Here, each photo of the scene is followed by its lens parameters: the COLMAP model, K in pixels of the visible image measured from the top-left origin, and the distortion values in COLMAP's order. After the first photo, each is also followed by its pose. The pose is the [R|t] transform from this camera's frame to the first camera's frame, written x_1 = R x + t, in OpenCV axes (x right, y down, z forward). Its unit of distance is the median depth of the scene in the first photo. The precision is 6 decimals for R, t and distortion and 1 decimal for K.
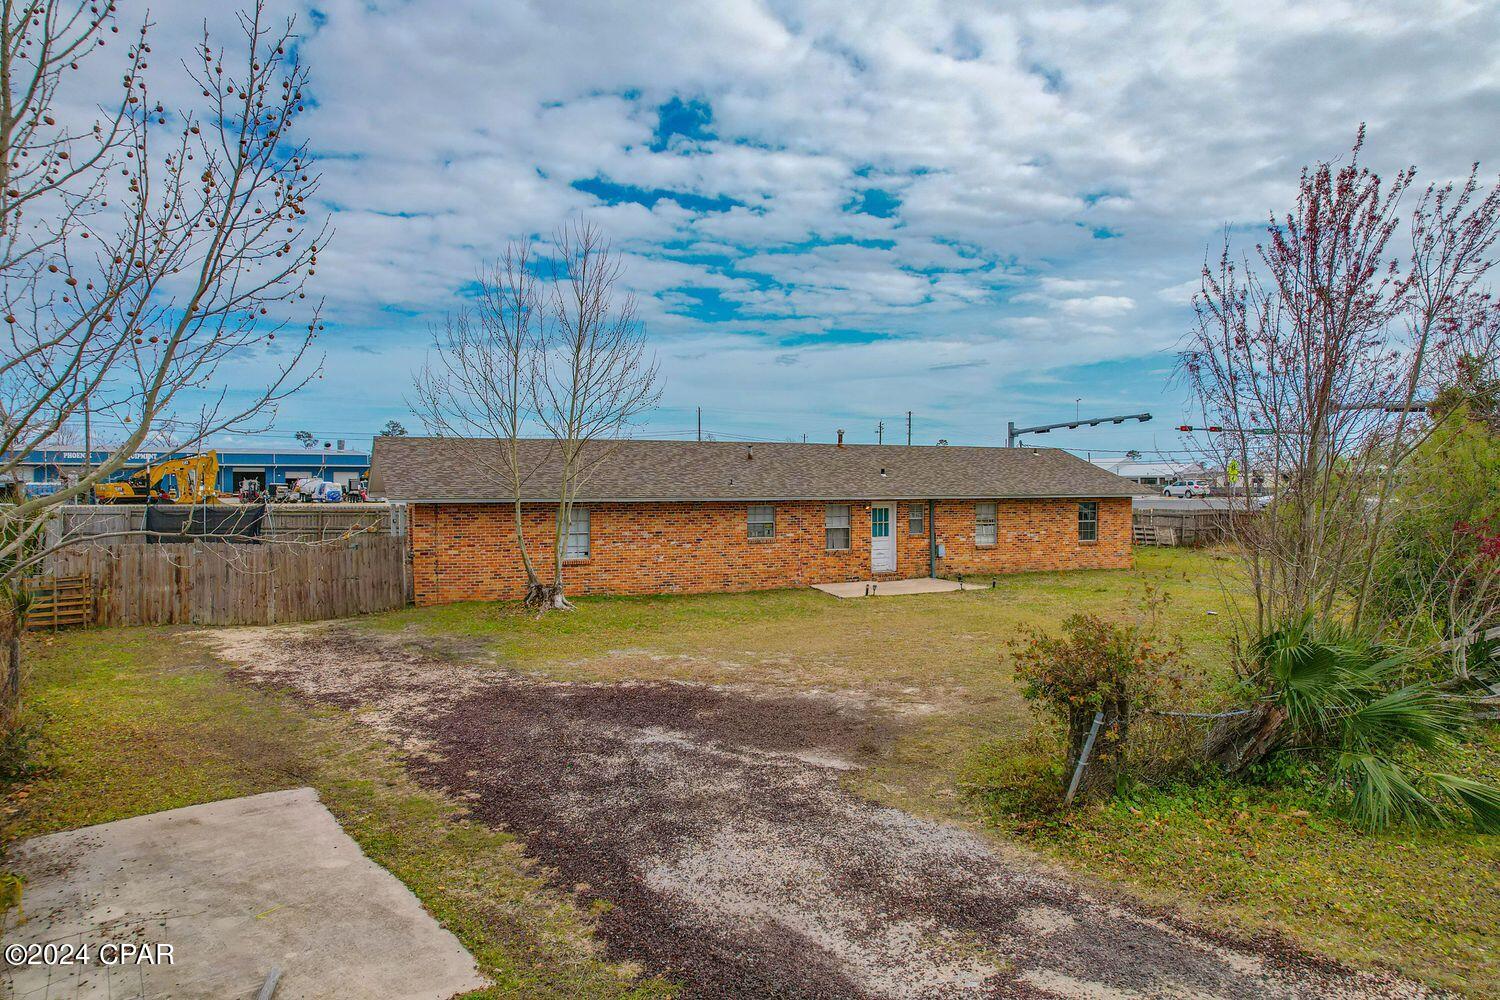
lens RADIAL K [[961.0, 0, 756.3], [0, 961.0, 500.8], [0, 0, 1]] dist [-0.078026, 0.071605]
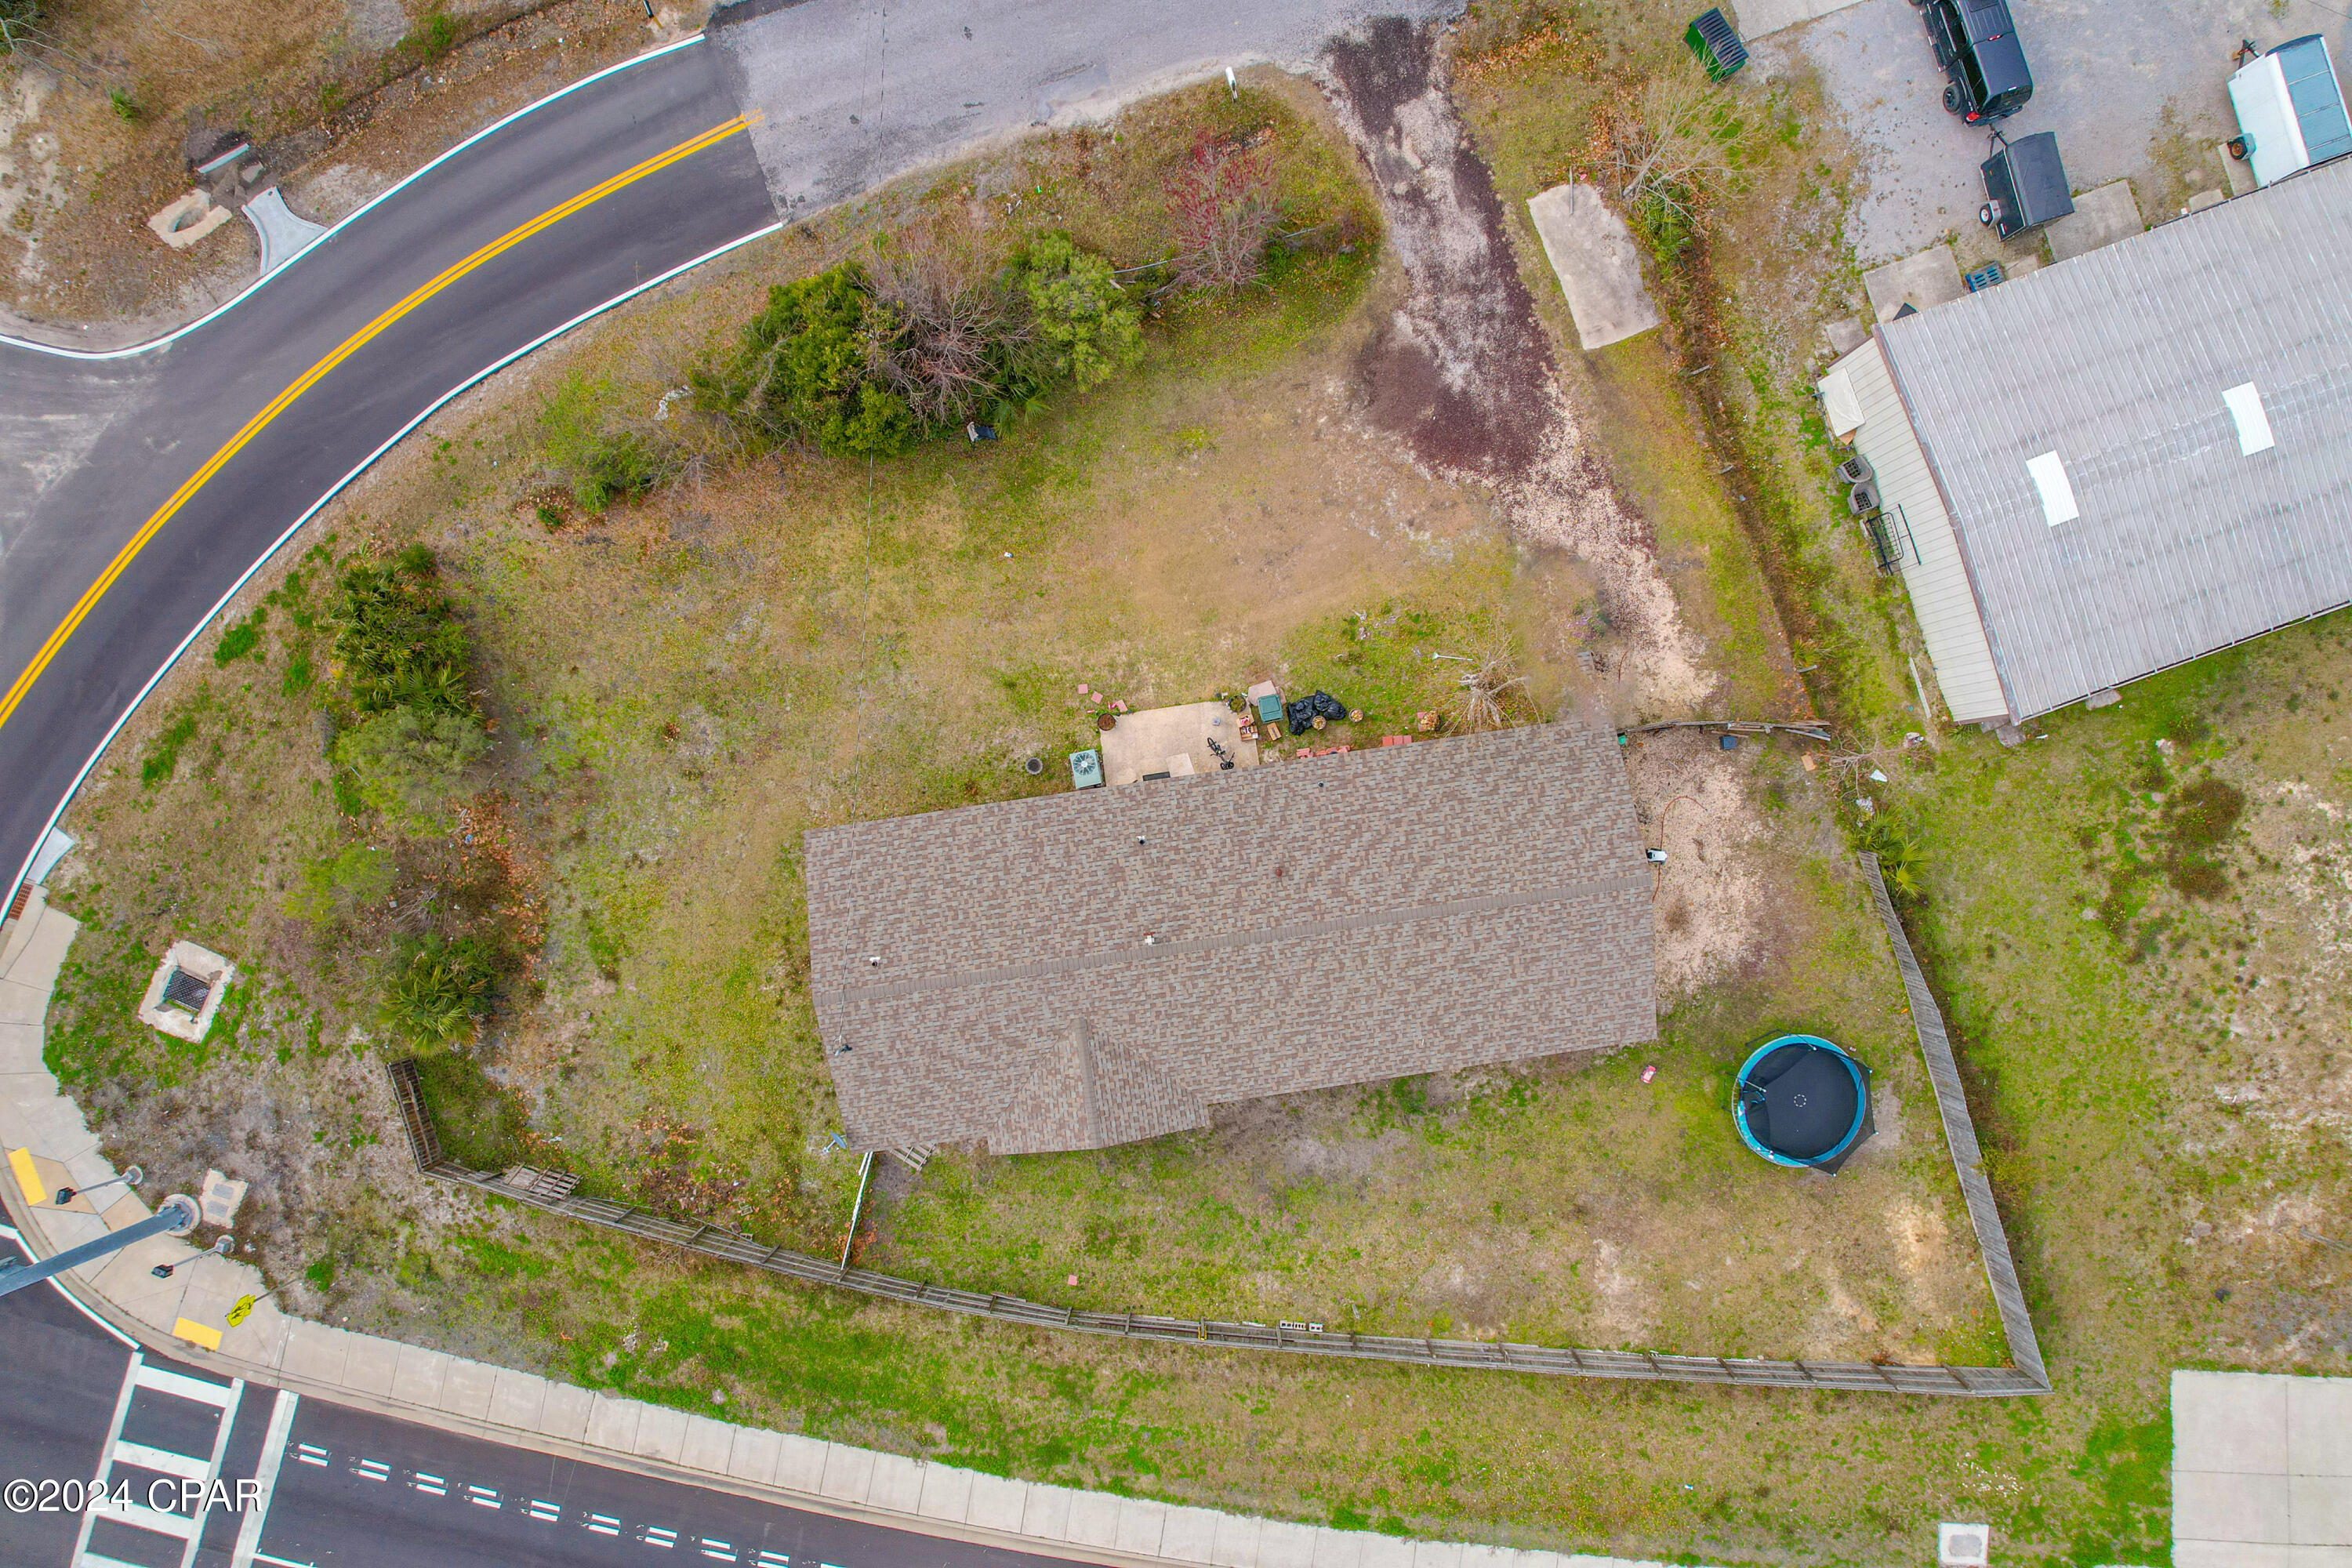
lens RADIAL K [[1506.9, 0, 1189.5], [0, 1506.9, 798.0], [0, 0, 1]] dist [-0.078026, 0.071605]
pose [[-0.956178, -0.292746, 0.004782, 0.132092], [0.011793, -0.022192, 0.999684, -2.181134], [-0.292547, 0.955933, 0.024672, 1.293116]]
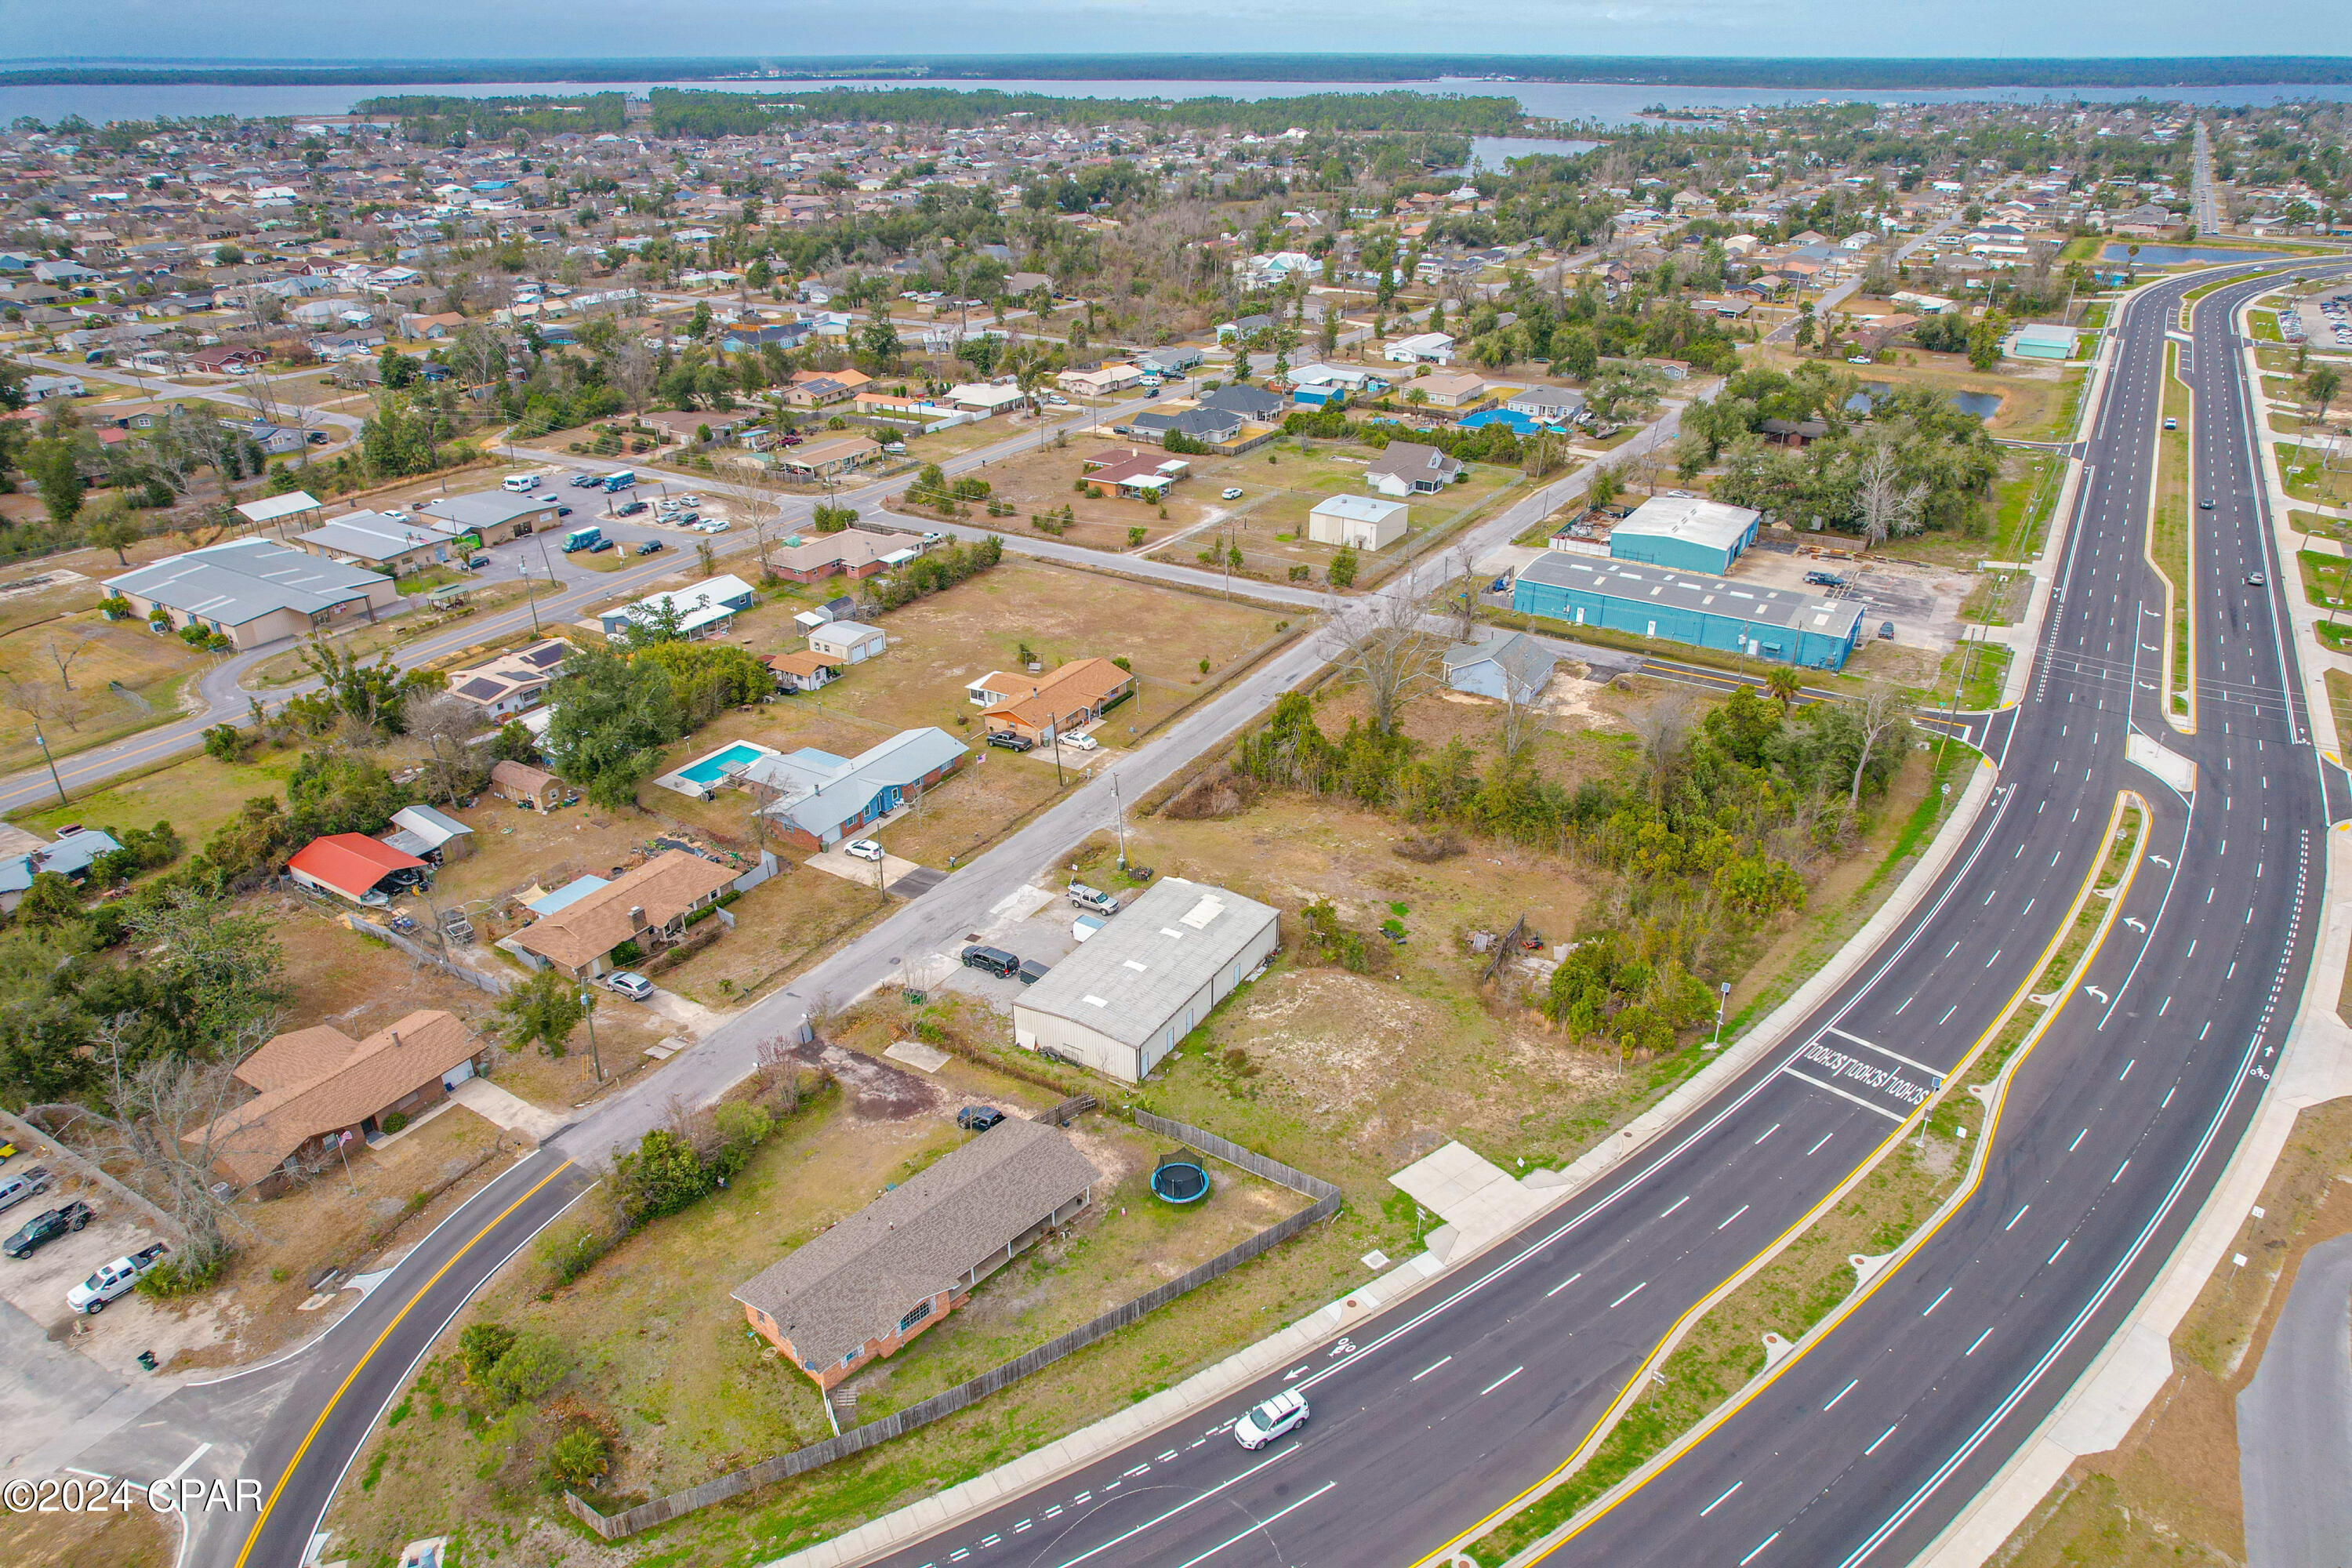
lens RADIAL K [[1506.9, 0, 1184.1], [0, 1506.9, 790.1], [0, 0, 1]] dist [-0.078026, 0.071605]
pose [[-0.924256, 0.170085, -0.341792, 0.671283], [-0.008094, 0.886344, 0.462957, -3.572385], [0.381687, 0.430658, -0.817832, 5.233610]]
